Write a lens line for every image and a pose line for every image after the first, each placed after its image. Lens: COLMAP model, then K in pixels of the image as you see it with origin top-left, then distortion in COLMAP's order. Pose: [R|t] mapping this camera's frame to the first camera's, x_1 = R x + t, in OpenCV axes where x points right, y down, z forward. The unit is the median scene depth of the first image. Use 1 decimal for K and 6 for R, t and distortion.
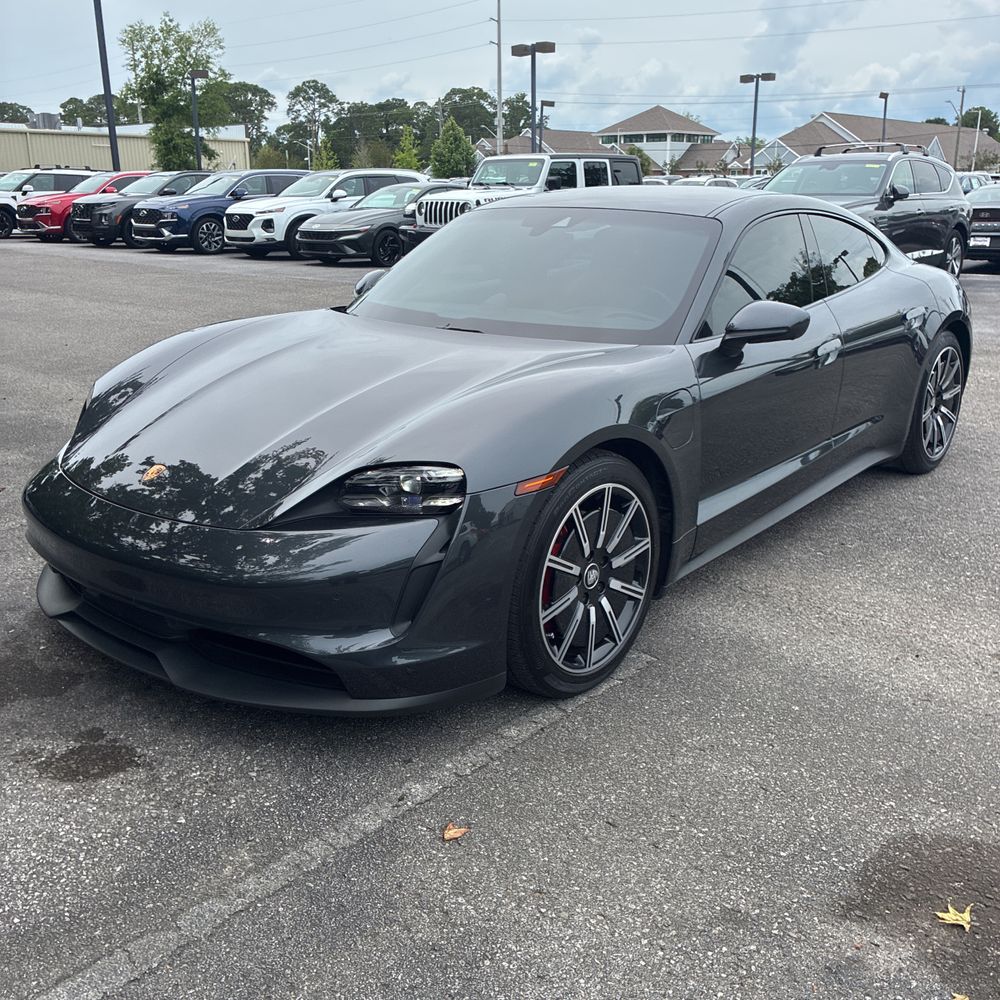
lens RADIAL K [[1024.8, 0, 507.0], [0, 1024.8, 491.0], [0, 0, 1]] dist [0.015955, 0.000000]
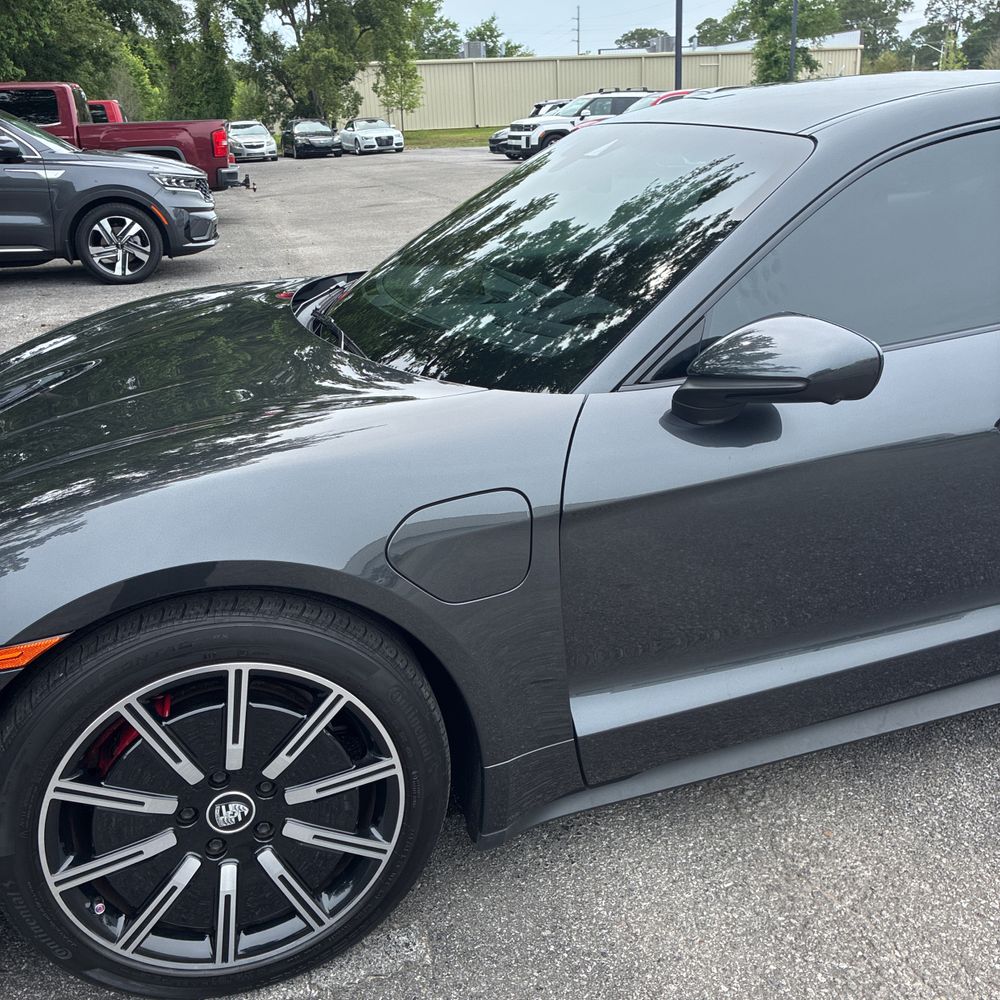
lens RADIAL K [[1024.8, 0, 517.3], [0, 1024.8, 490.3], [0, 0, 1]] dist [0.015955, 0.000000]
pose [[0.840499, 0.151929, -0.520075, 0.371801], [-0.113304, 0.987944, 0.105494, -0.129164], [0.529833, -0.029741, 0.847581, 0.481662]]
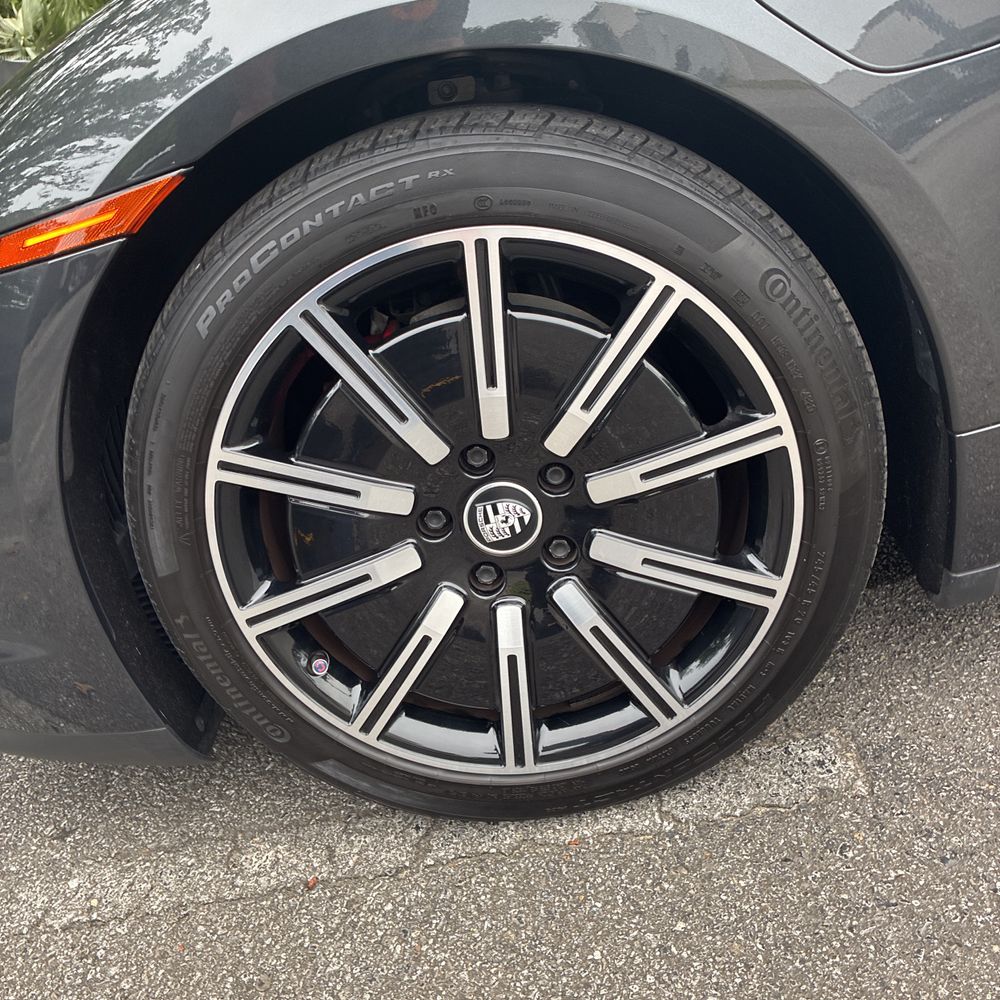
lens RADIAL K [[1024.8, 0, 495.0], [0, 1024.8, 498.6], [0, 0, 1]] dist [0.015955, 0.000000]
pose [[0.610588, 0.161529, -0.775300, 0.263139], [0.015719, 0.976314, 0.215788, 0.004232], [0.791792, -0.143945, 0.593586, 0.627484]]
